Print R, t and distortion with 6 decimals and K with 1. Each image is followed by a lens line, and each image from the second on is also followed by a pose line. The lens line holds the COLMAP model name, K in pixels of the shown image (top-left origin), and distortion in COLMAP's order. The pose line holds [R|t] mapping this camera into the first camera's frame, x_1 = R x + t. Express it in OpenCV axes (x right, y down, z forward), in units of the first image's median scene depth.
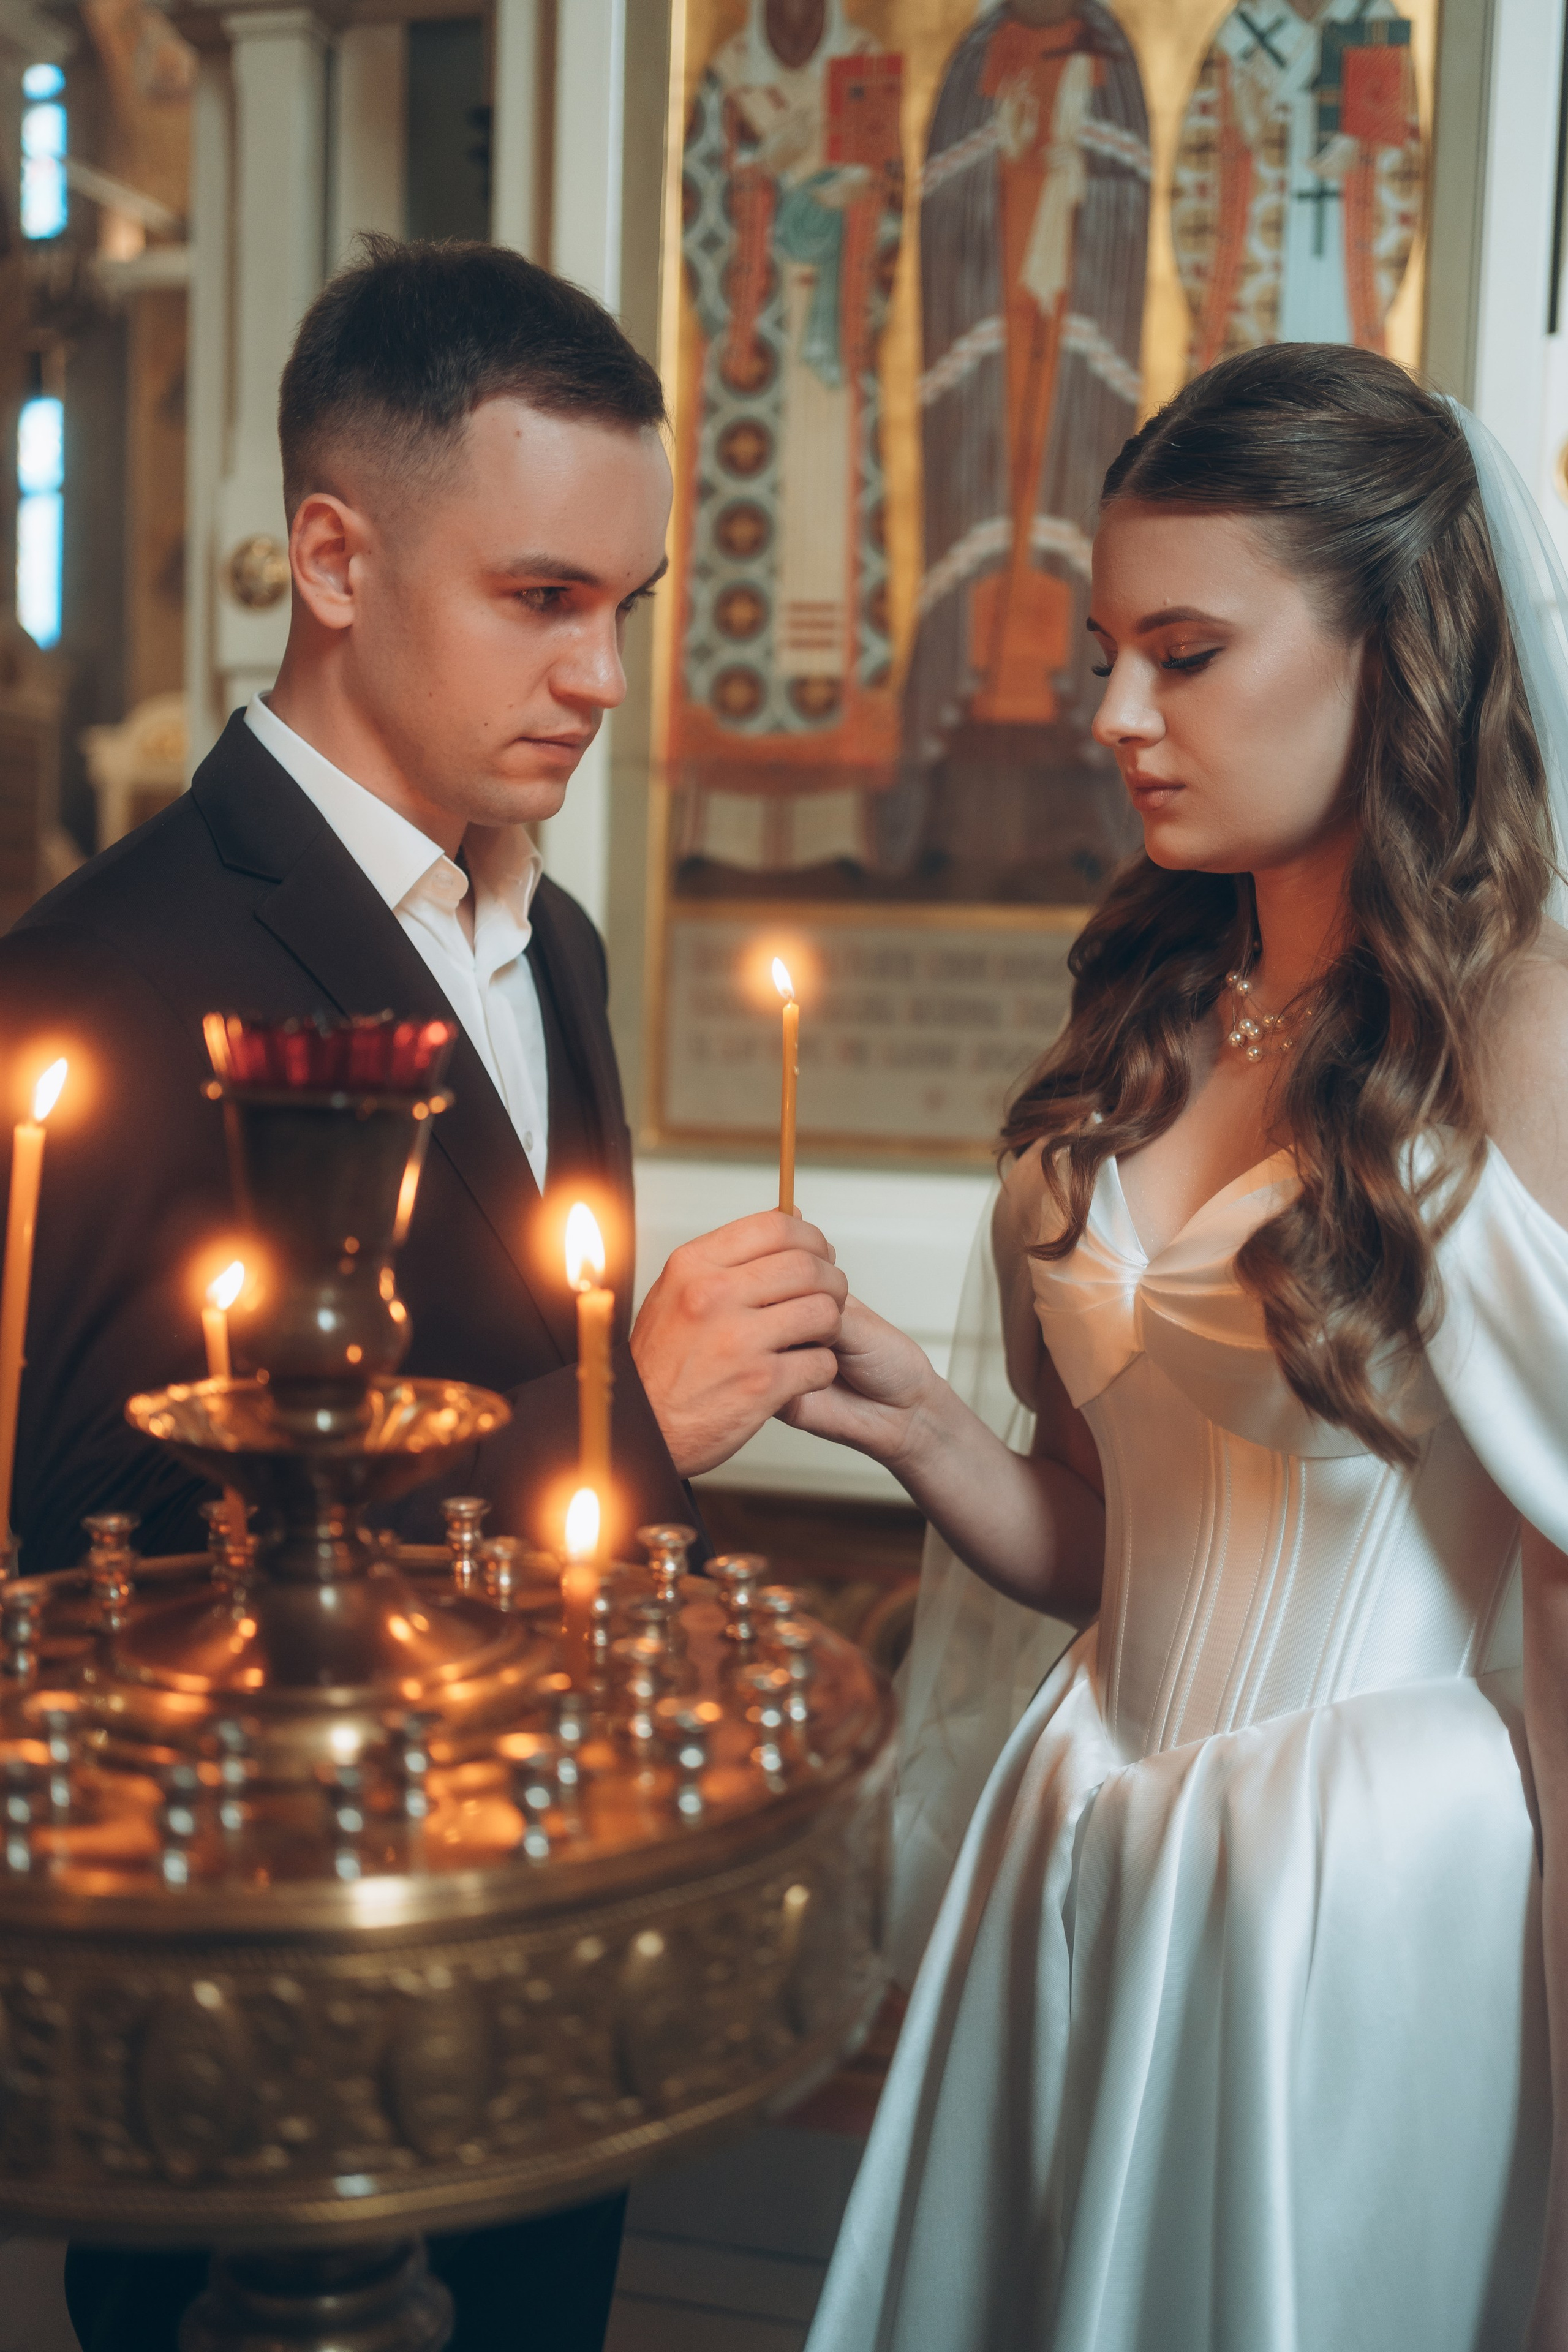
lens RADIAL K [[2430.4, 0, 784.0], [0, 2430.4, 1176.0], [0, 0, 1]] dist [0.005946, -0.006308]
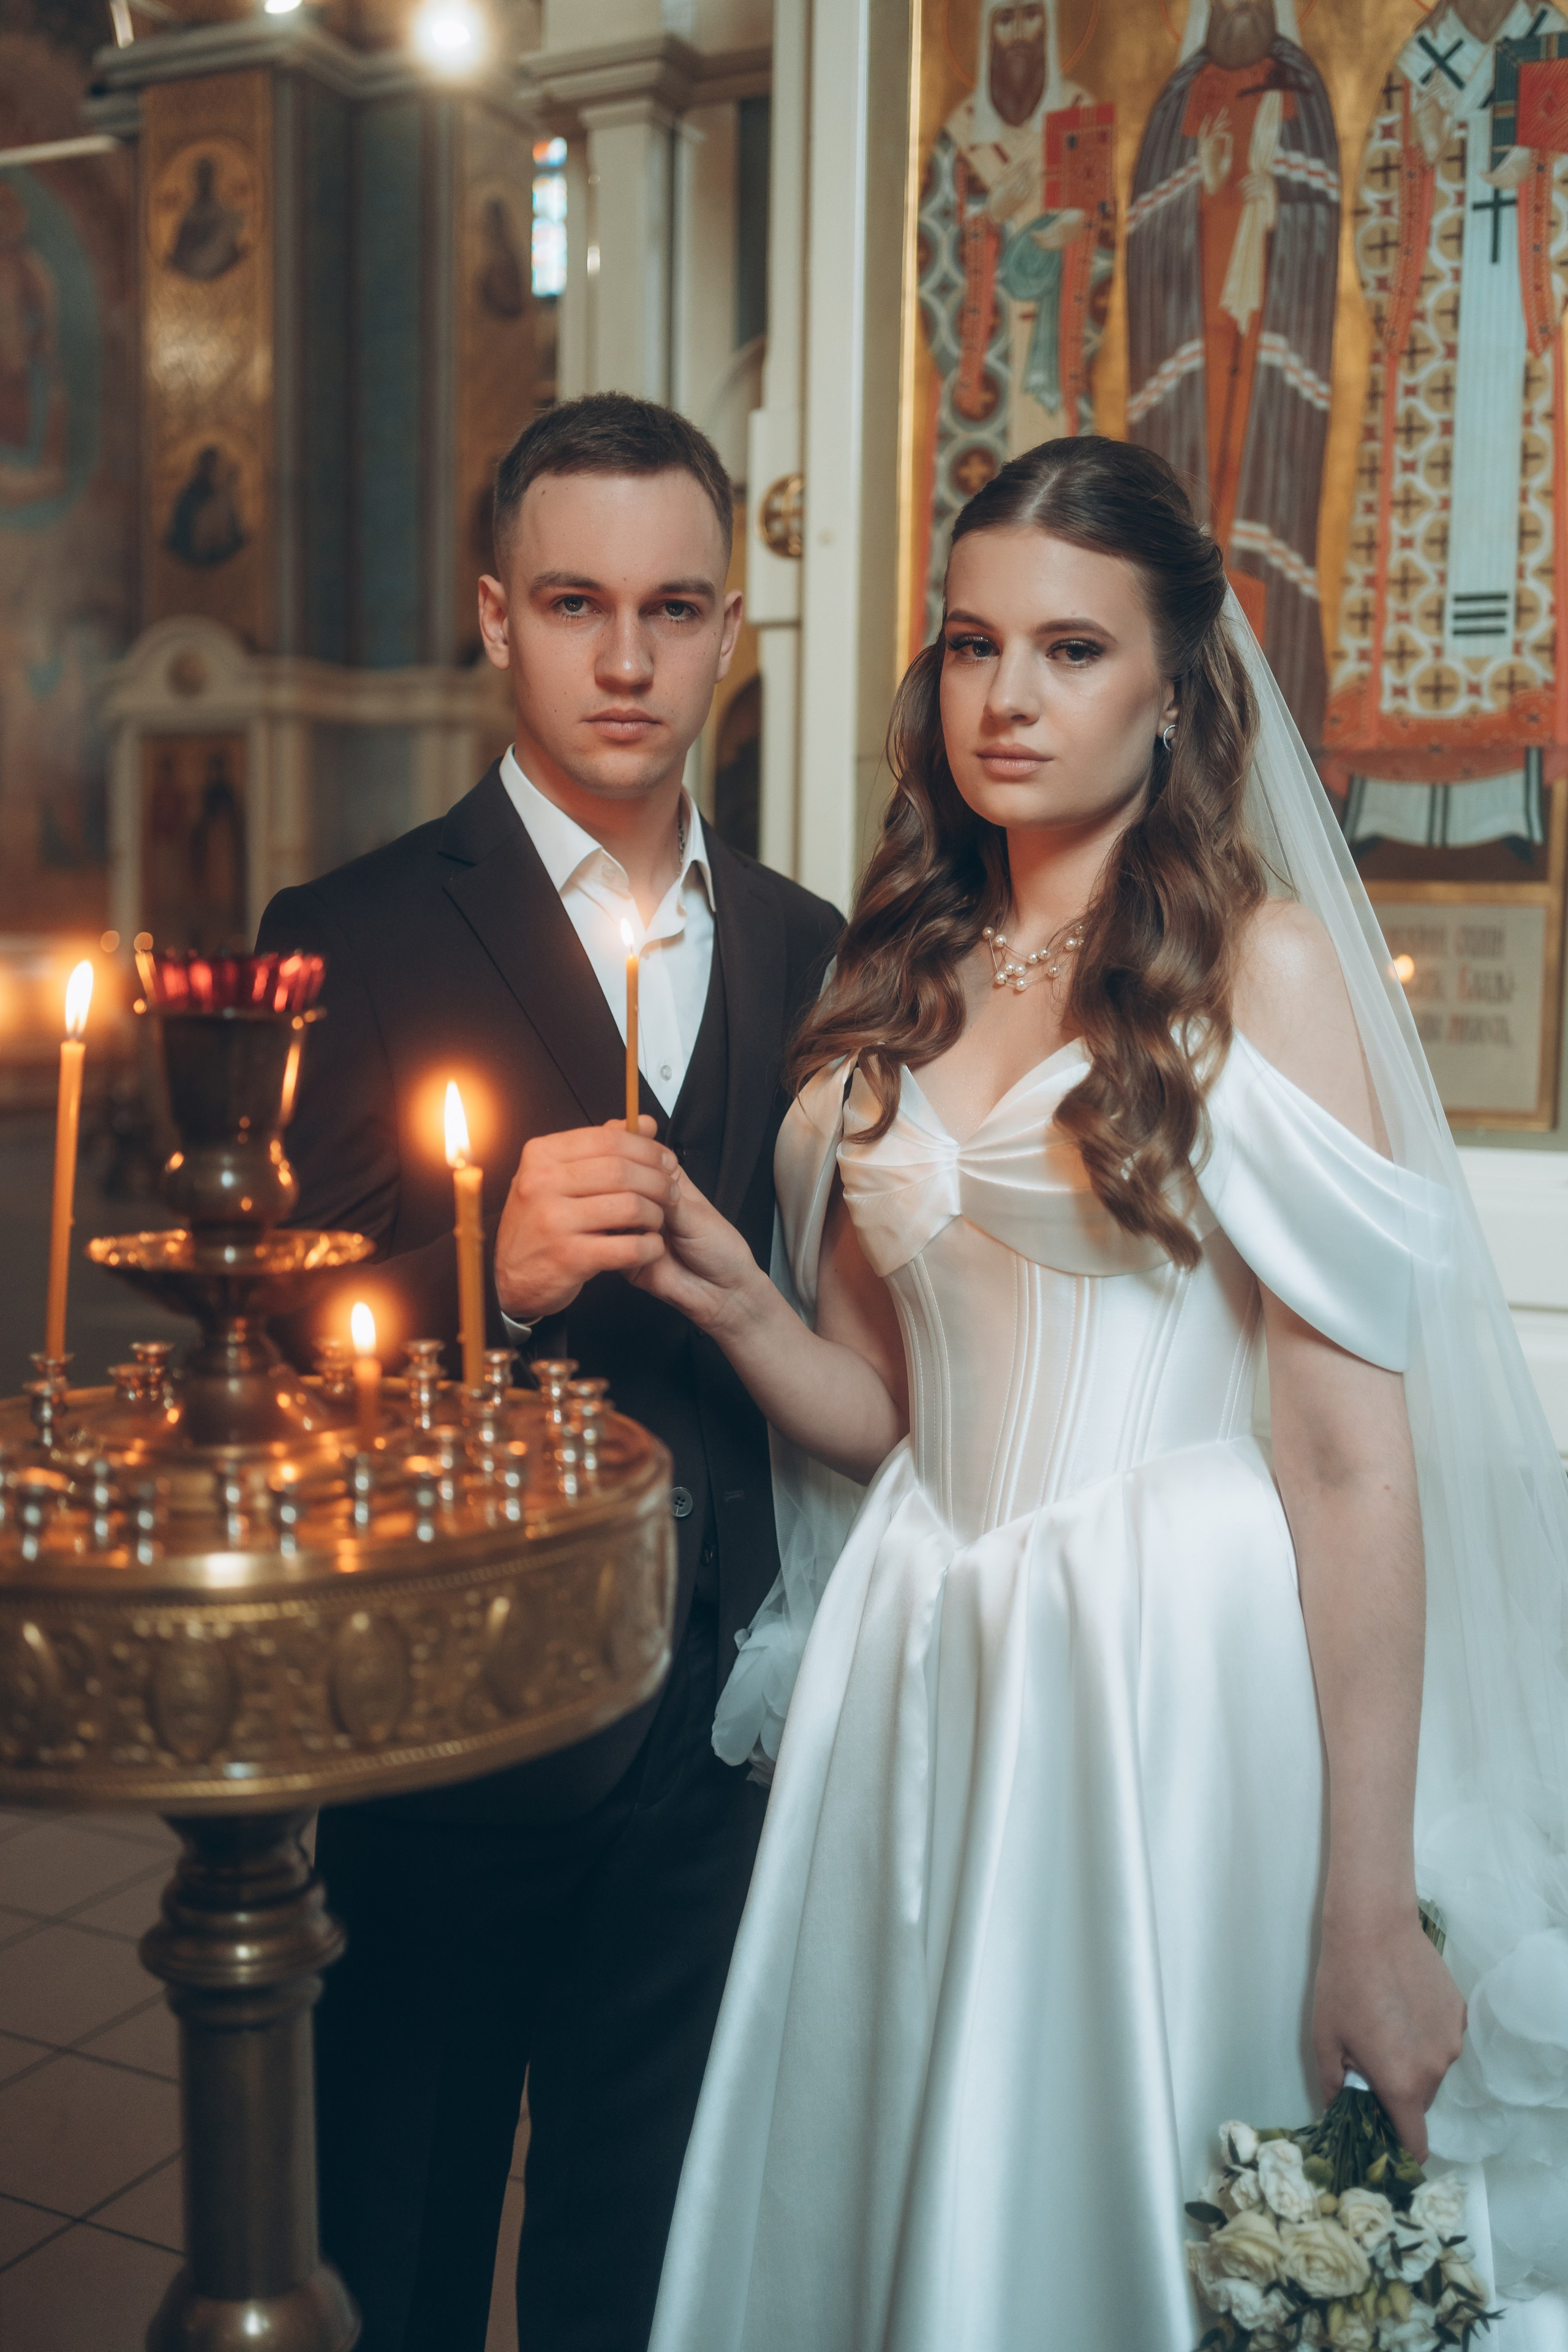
lens RADIAL K [[2340.0, 0, 784.0], [0, 2340.0, 1176.0], [0, 0, 1]] dist [0.007824, -0.008705]
pose [[0.978074, 0.007029, -0.208138, 0.128786], [-0.005986, 0.999966, 0.005641, 0.016610], [0.208171, -0.004271, 0.978083, -0.065461]]
